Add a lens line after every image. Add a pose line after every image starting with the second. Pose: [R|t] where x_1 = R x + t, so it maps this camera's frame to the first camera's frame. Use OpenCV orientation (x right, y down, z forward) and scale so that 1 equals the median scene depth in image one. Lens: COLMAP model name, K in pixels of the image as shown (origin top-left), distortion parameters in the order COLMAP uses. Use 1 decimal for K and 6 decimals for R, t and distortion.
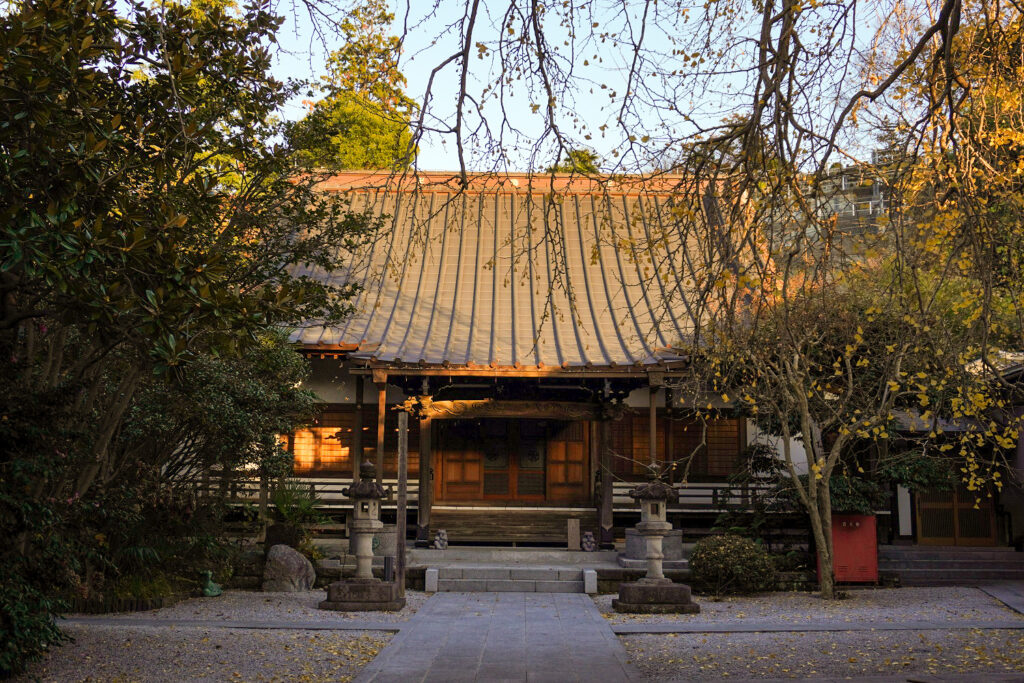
lens RADIAL K [[1095.3, 0, 512.0], [0, 1095.3, 342.9], [0, 0, 1]] dist [-0.003177, 0.000000]
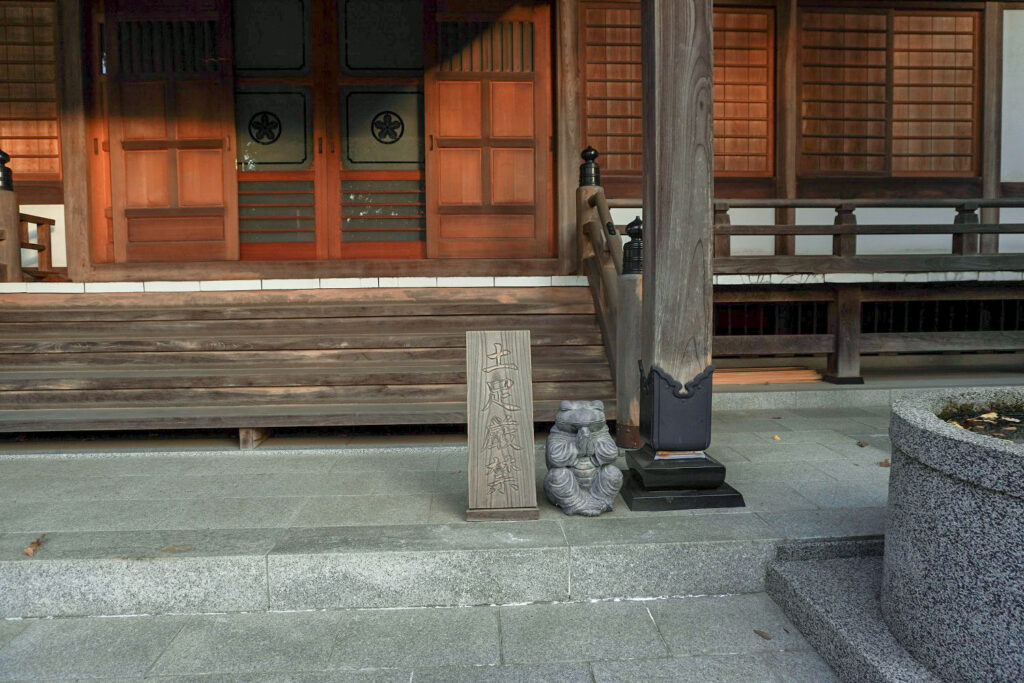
lens RADIAL K [[689.8, 0, 515.8], [0, 689.8, 344.7], [0, 0, 1]] dist [-0.051594, 0.024482]
pose [[0.998407, -0.028400, 0.048745, 0.047708], [0.016212, 0.972038, 0.234262, 0.121453], [-0.054035, -0.233098, 0.970951, 0.792277]]
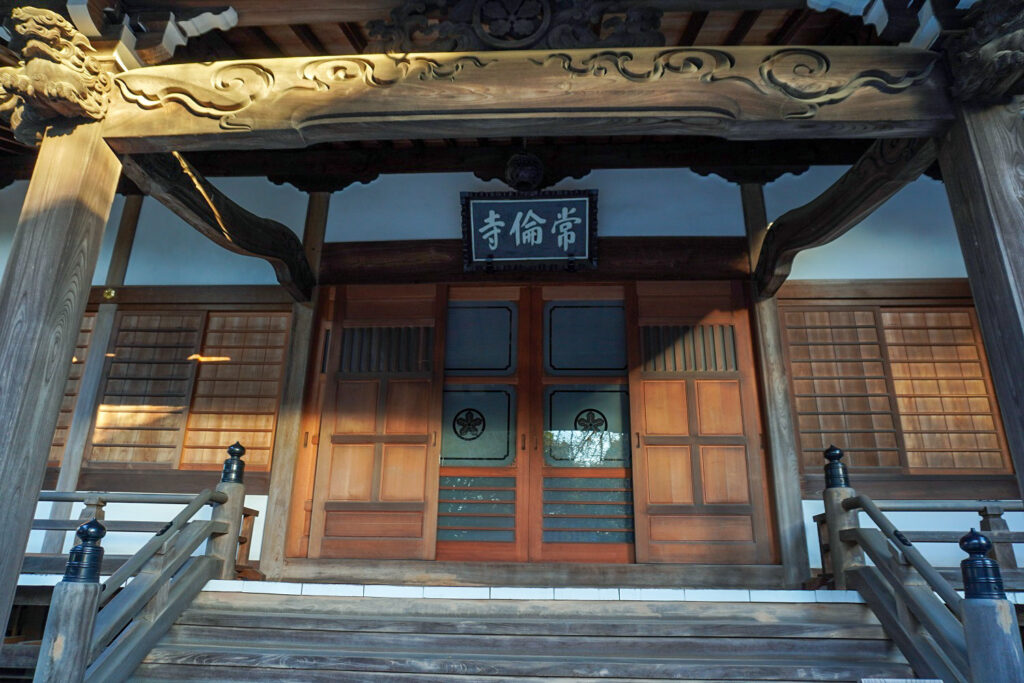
lens RADIAL K [[689.8, 0, 514.2], [0, 689.8, 340.6], [0, 0, 1]] dist [-0.051594, 0.024482]
pose [[0.997748, -0.020635, -0.063816, 0.010446], [0.008822, 0.983606, -0.180113, 0.117621], [0.066487, 0.179145, 0.981574, 0.802021]]
